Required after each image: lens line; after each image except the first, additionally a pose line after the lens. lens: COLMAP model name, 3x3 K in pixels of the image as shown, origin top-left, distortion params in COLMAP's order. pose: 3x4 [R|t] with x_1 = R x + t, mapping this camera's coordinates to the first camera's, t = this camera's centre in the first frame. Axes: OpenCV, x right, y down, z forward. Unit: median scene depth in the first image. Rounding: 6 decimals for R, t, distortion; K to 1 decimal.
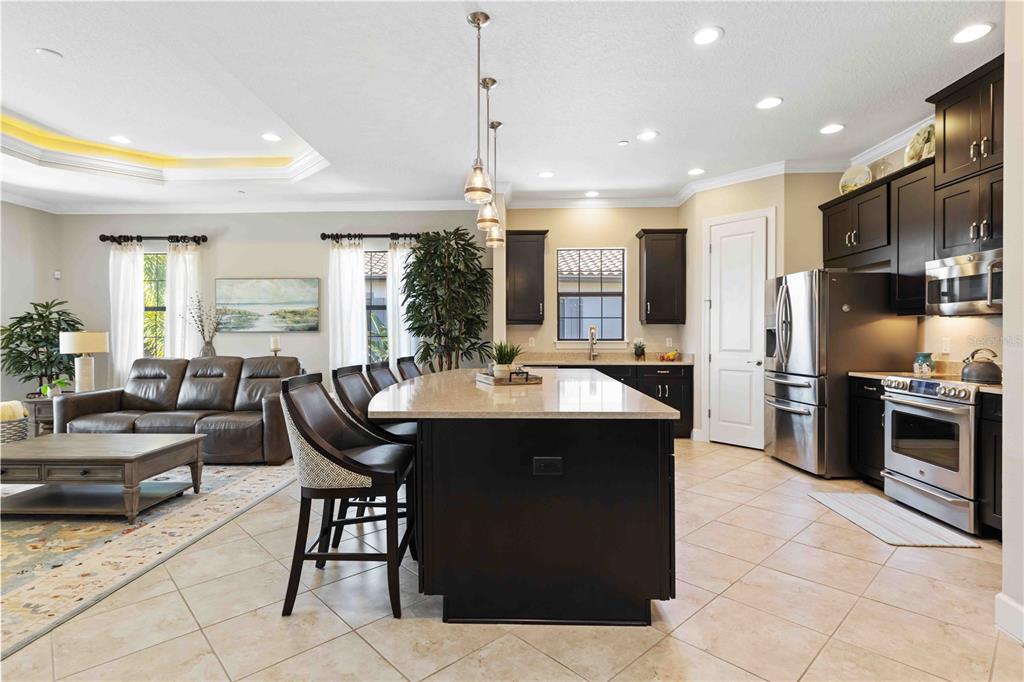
lens RADIAL K [[506.1, 0, 514.1], [0, 506.1, 338.8], [0, 0, 1]] dist [0.003620, -0.000227]
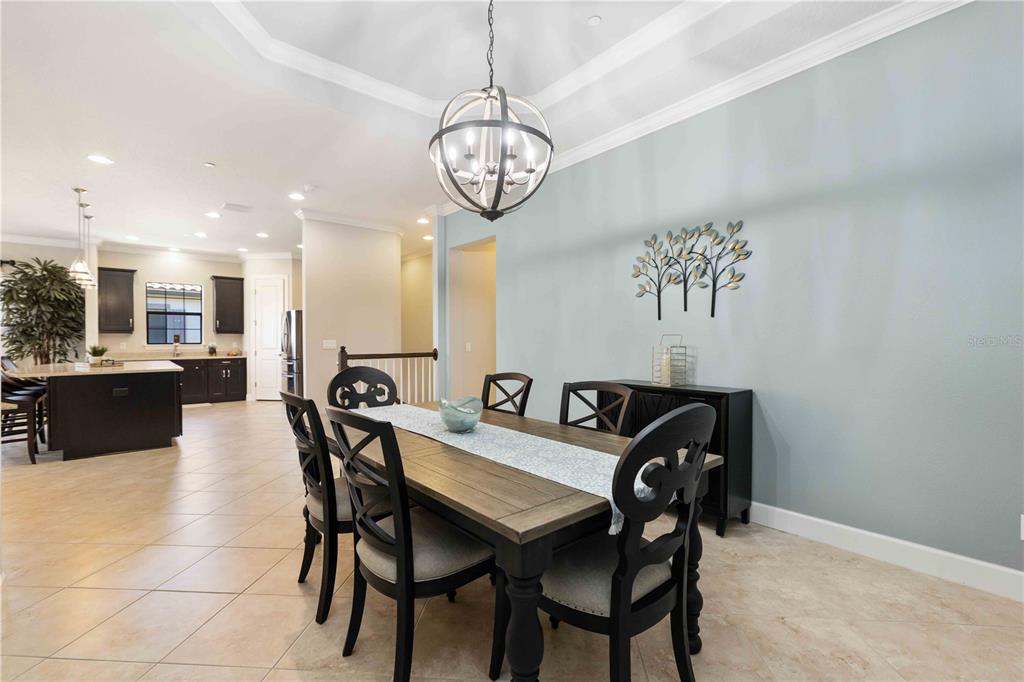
lens RADIAL K [[442.2, 0, 519.0], [0, 442.2, 341.8], [0, 0, 1]] dist [-0.001947, 0.000665]
pose [[0.733991, -0.004977, 0.679141, 0.011530], [0.006212, 0.999981, 0.000614, 0.002781], [-0.679130, 0.003768, 0.734008, -0.855348]]
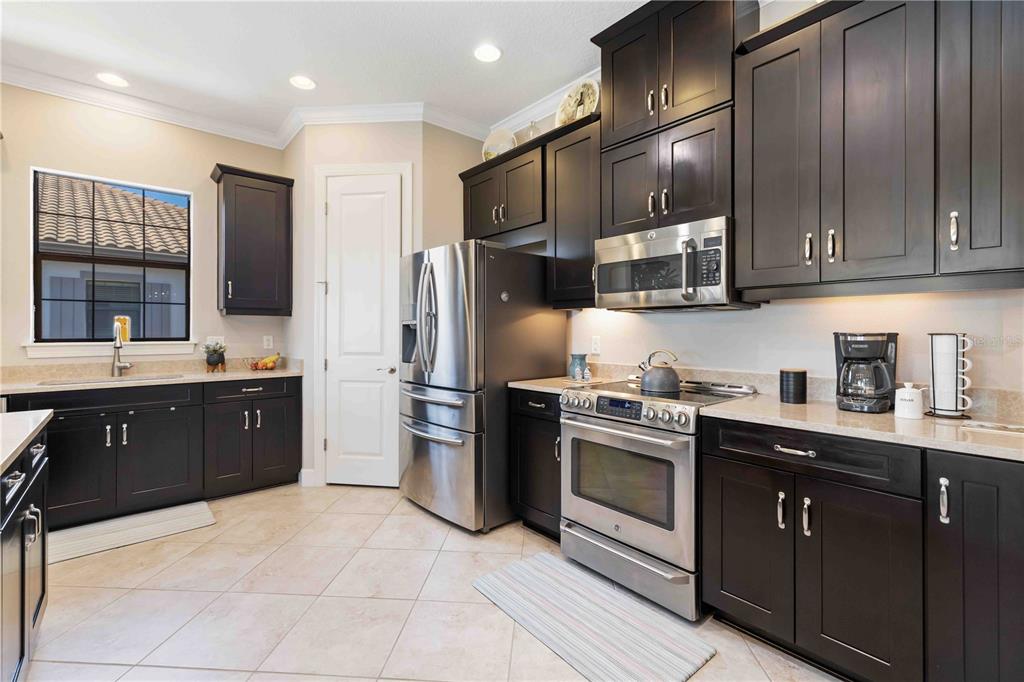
lens RADIAL K [[442.2, 0, 512.4], [0, 442.2, 332.3], [0, 0, 1]] dist [-0.001947, 0.000665]
pose [[0.735133, -0.000641, 0.677923, 0.179748], [0.003048, 0.999993, -0.002359, -0.005339], [-0.677917, 0.003801, 0.735129, 0.416829]]
